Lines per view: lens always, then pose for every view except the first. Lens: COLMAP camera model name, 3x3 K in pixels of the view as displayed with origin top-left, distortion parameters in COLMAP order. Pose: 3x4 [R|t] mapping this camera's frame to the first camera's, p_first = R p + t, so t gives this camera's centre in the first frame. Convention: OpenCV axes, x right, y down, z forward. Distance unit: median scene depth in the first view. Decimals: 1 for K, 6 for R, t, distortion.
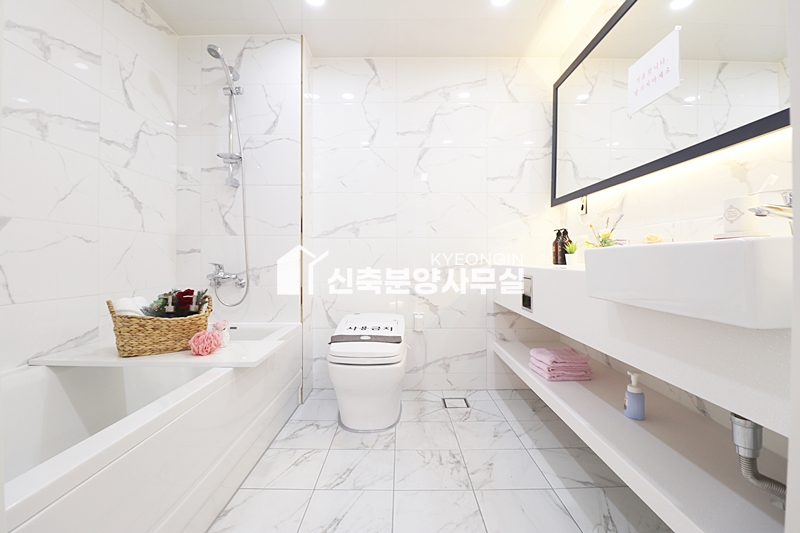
lens RADIAL K [[368.8, 0, 397.5], [0, 368.8, 263.8], [0, 0, 1]] dist [-0.000925, -0.012211]
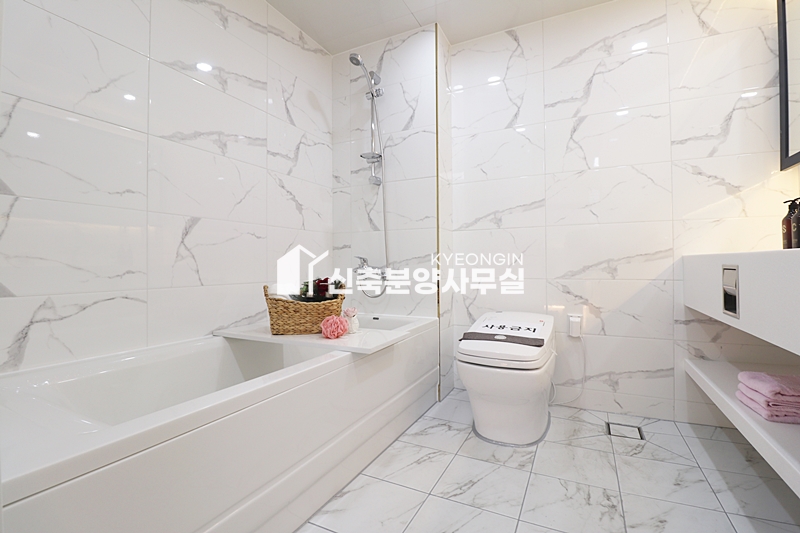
lens RADIAL K [[368.8, 0, 395.2], [0, 368.8, 262.0], [0, 0, 1]] dist [-0.000925, -0.012211]
pose [[0.898206, -0.007463, -0.439511, 0.074967], [0.002044, 0.999916, -0.012803, 0.029148], [0.439569, 0.010601, 0.898146, 0.086809]]
